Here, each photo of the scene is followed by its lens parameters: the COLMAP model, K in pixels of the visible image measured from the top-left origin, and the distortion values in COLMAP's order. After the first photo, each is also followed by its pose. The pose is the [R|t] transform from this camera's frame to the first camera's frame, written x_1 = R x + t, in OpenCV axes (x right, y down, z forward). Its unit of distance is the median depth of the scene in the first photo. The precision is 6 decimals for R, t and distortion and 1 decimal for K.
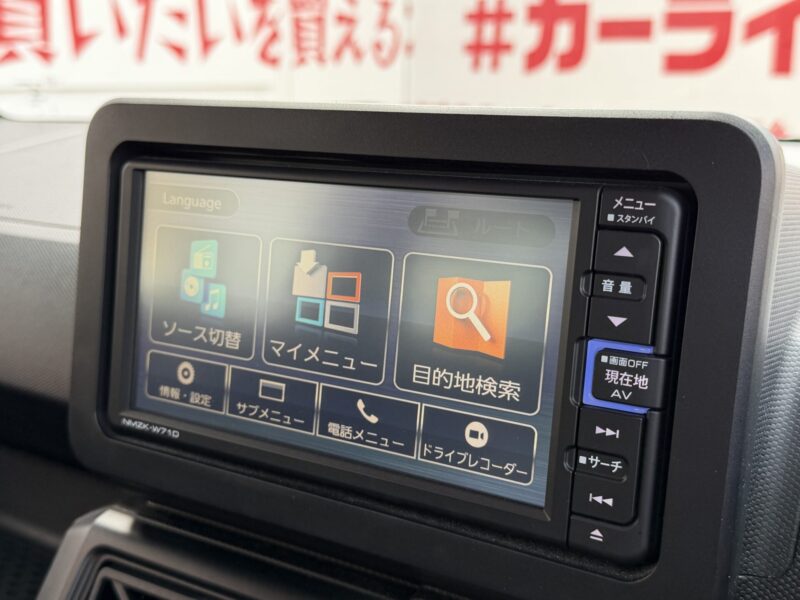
lens RADIAL K [[991.0, 0, 406.1], [0, 991.0, 303.6], [0, 0, 1]] dist [0.040345, 0.000000]
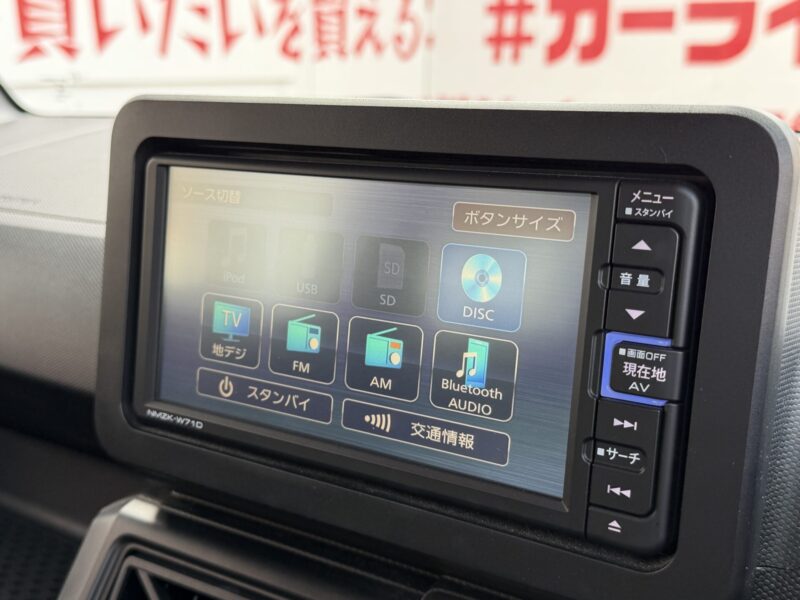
lens RADIAL K [[991.0, 0, 403.4], [0, 991.0, 299.1], [0, 0, 1]] dist [0.040345, 0.000000]
pose [[0.999713, -0.000513, -0.023958, 0.001242], [0.000583, 0.999996, 0.002926, -0.000437], [0.023956, -0.002939, 0.999709, -0.010176]]
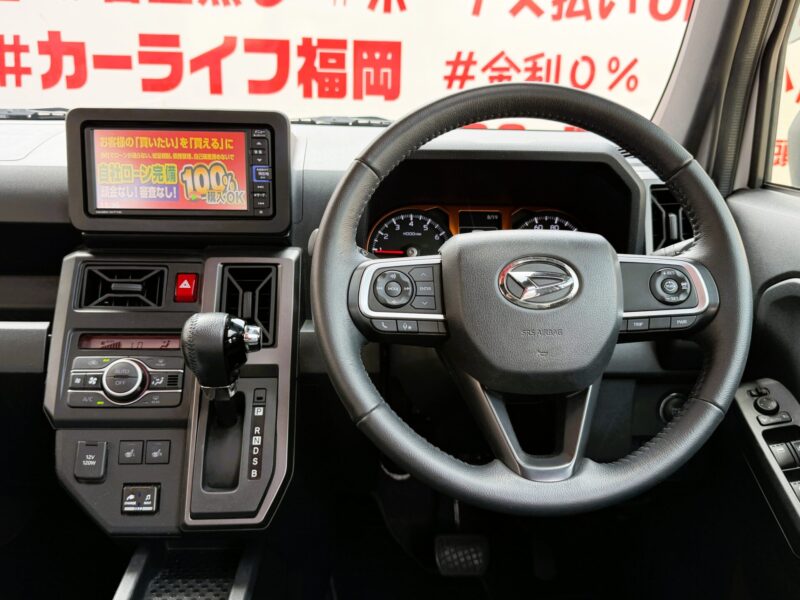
lens RADIAL K [[702.8, 0, 403.3], [0, 702.8, 300.9], [0, 0, 1]] dist [0.058352, -0.114309]
pose [[0.808710, -0.149363, 0.568928, -0.814048], [0.113749, 0.988677, 0.097871, 0.288010], [-0.577104, -0.014434, 0.816543, -1.355286]]
